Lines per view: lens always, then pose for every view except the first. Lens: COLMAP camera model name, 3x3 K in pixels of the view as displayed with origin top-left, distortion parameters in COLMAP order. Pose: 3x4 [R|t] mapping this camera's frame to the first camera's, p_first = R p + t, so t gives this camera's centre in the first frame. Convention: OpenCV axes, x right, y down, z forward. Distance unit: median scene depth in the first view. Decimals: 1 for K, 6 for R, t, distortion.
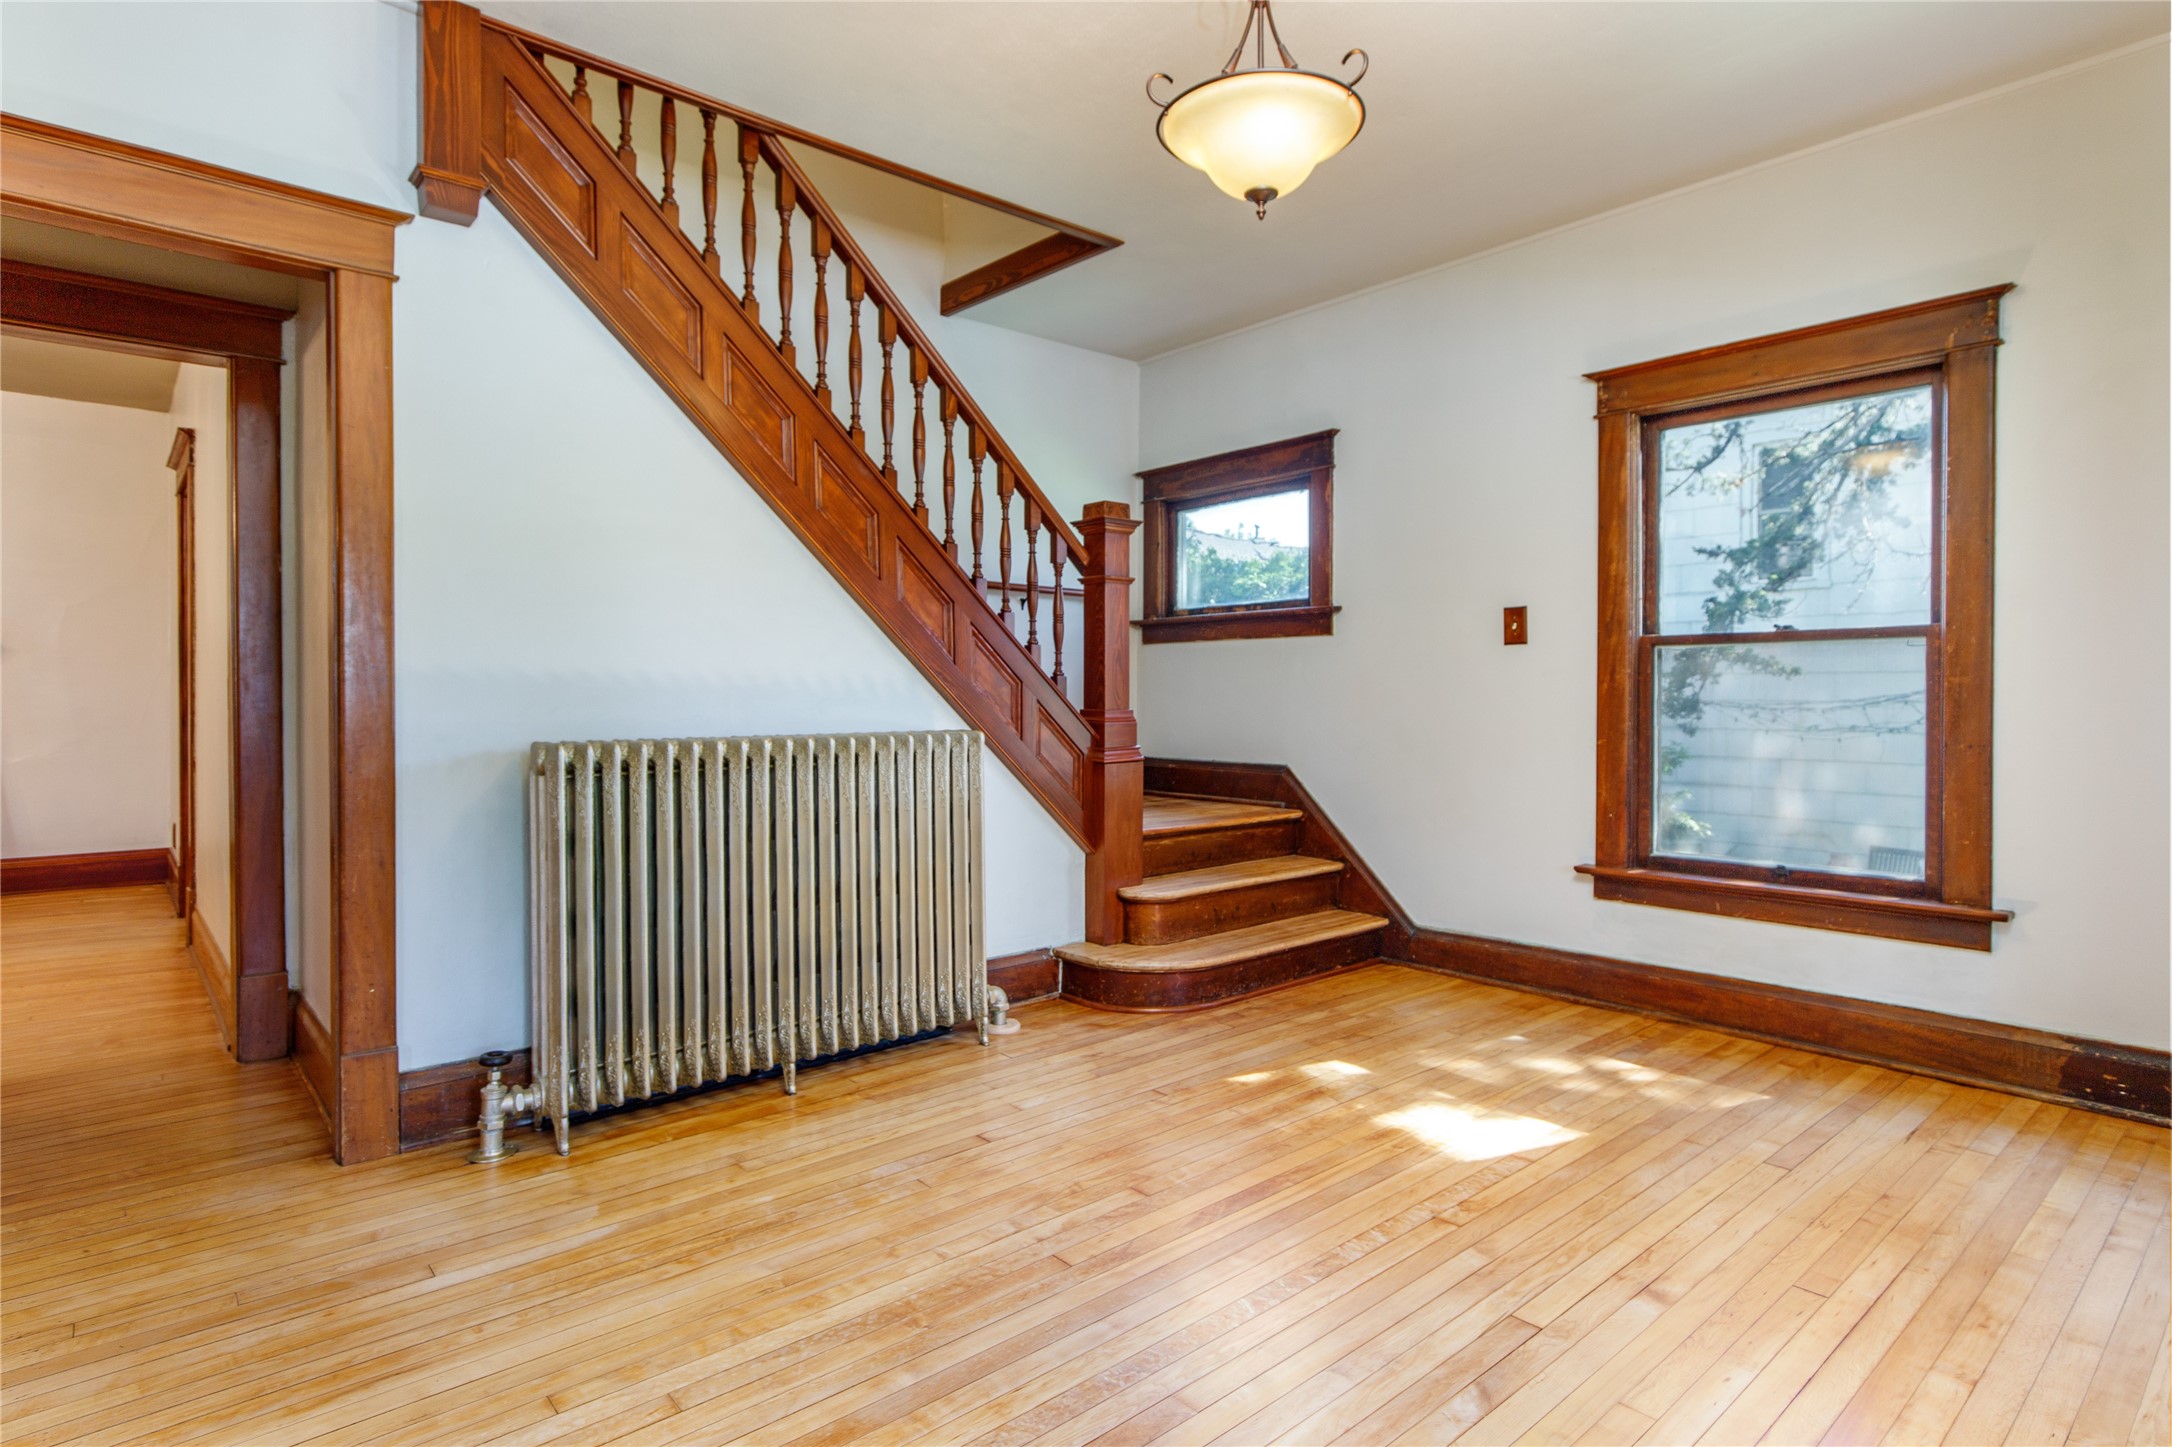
lens RADIAL K [[1156.8, 0, 1085.4], [0, 1156.8, 714.3], [0, 0, 1]] dist [0.010168, -0.006709]
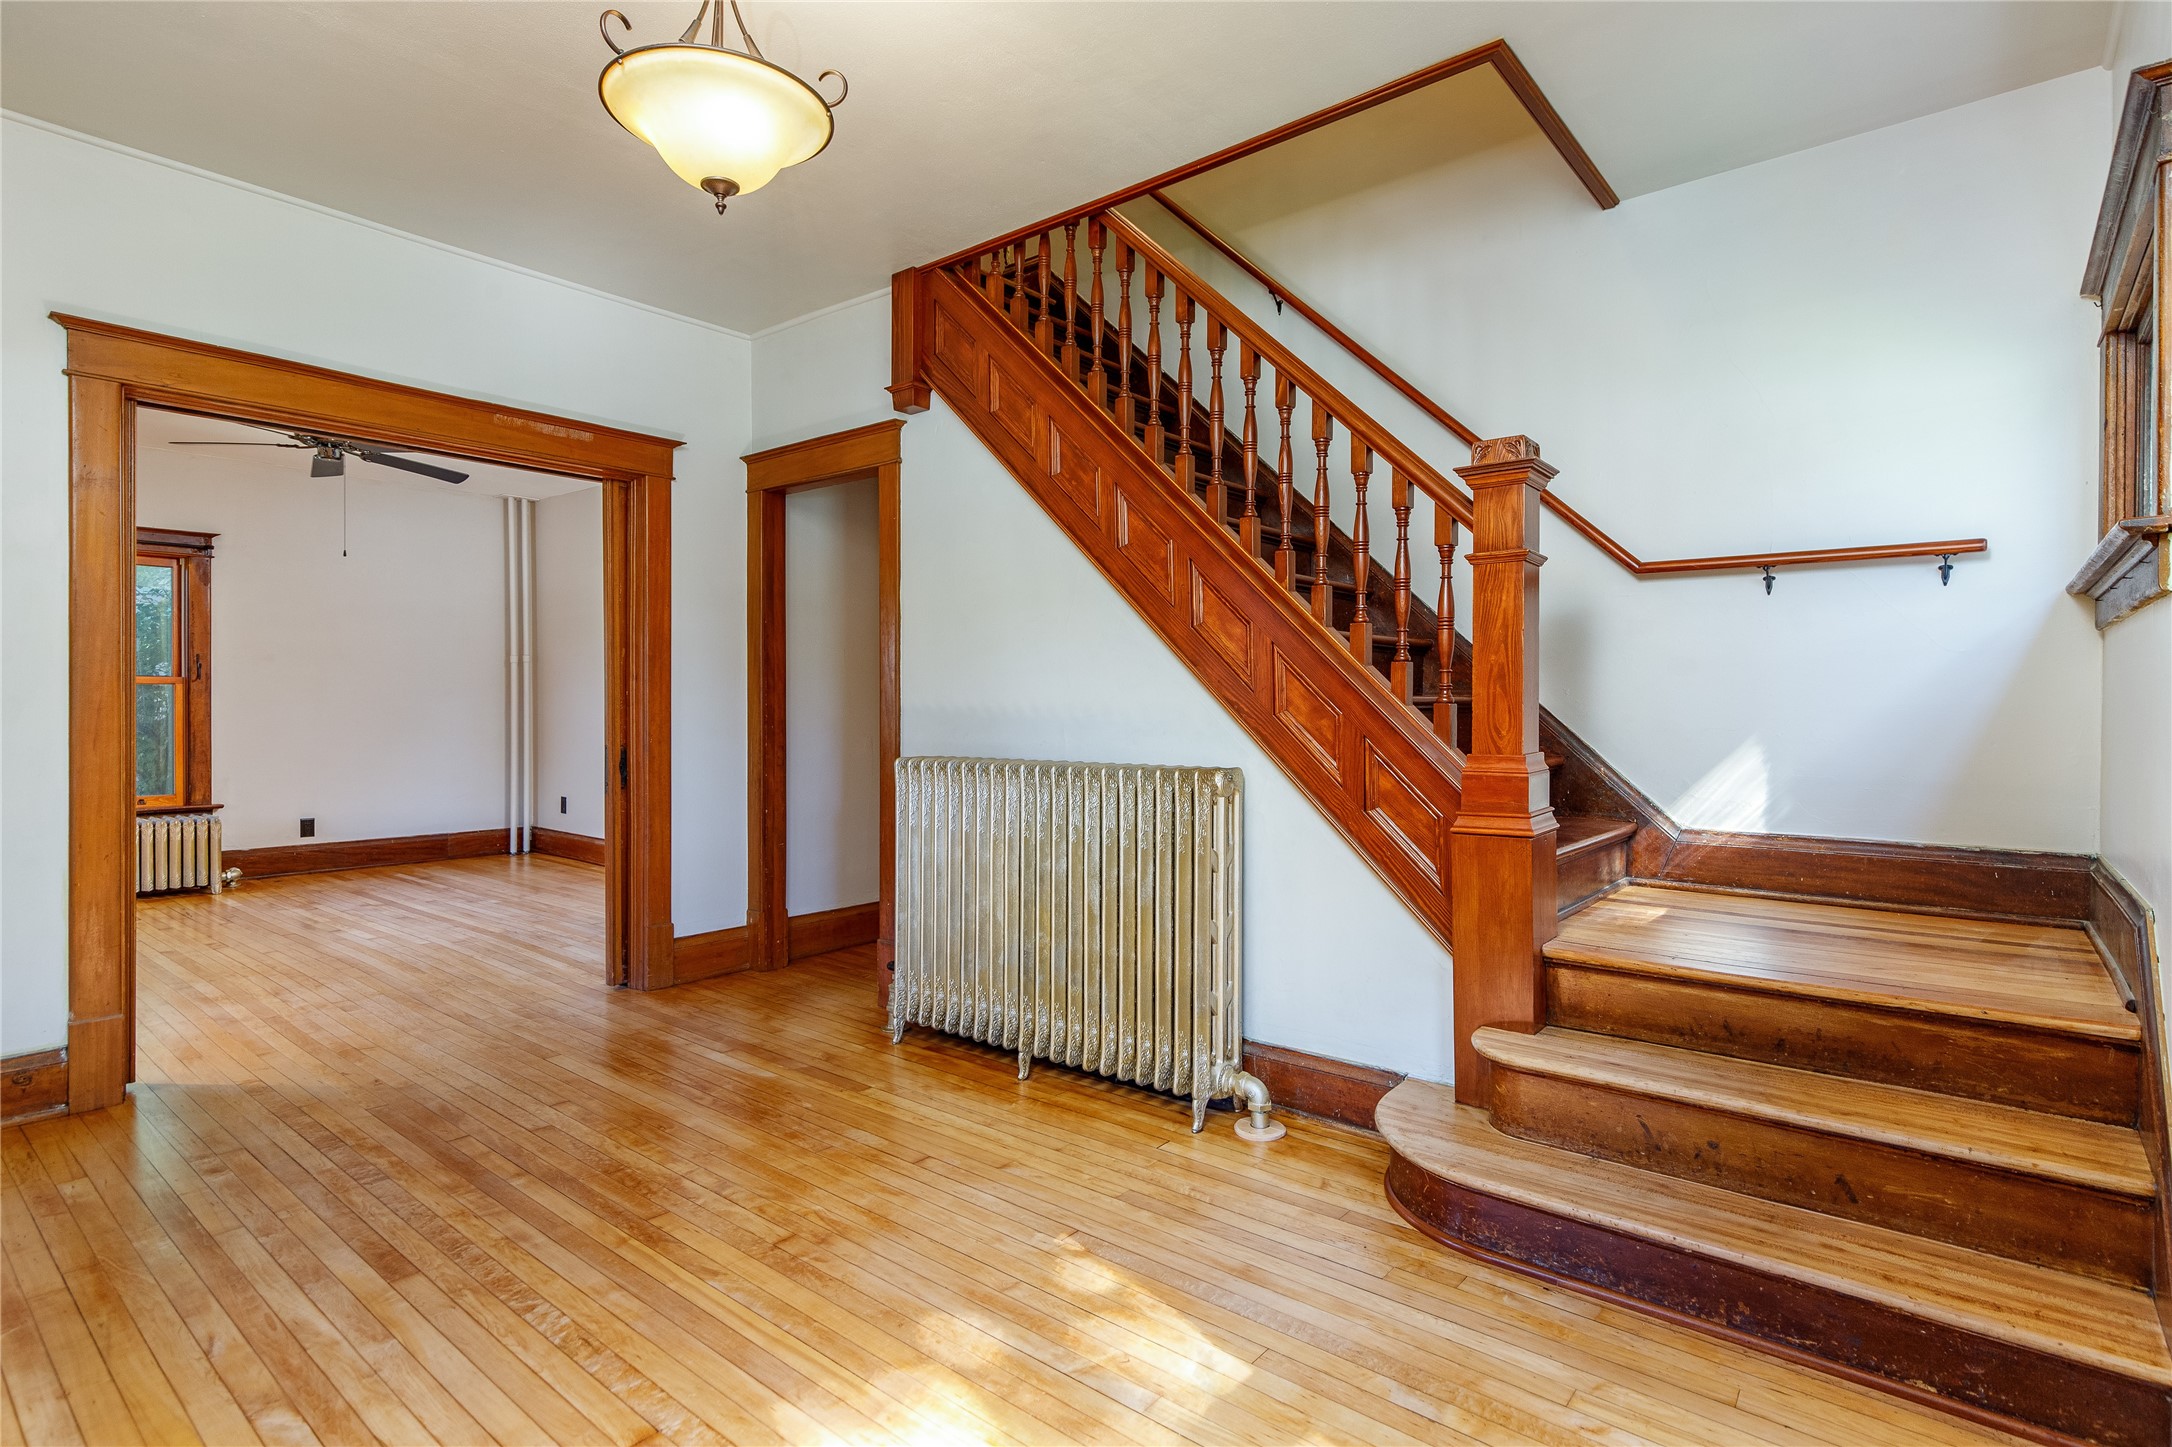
lens RADIAL K [[1093.1, 0, 1088.4], [0, 1093.1, 721.0], [0, 0, 1]] dist [0.001195, 0.001907]
pose [[0.149735, 0.008847, -0.988687, 0.772139], [-0.023349, 0.999713, 0.005409, -0.026867], [0.988450, 0.022275, 0.149899, 0.862601]]
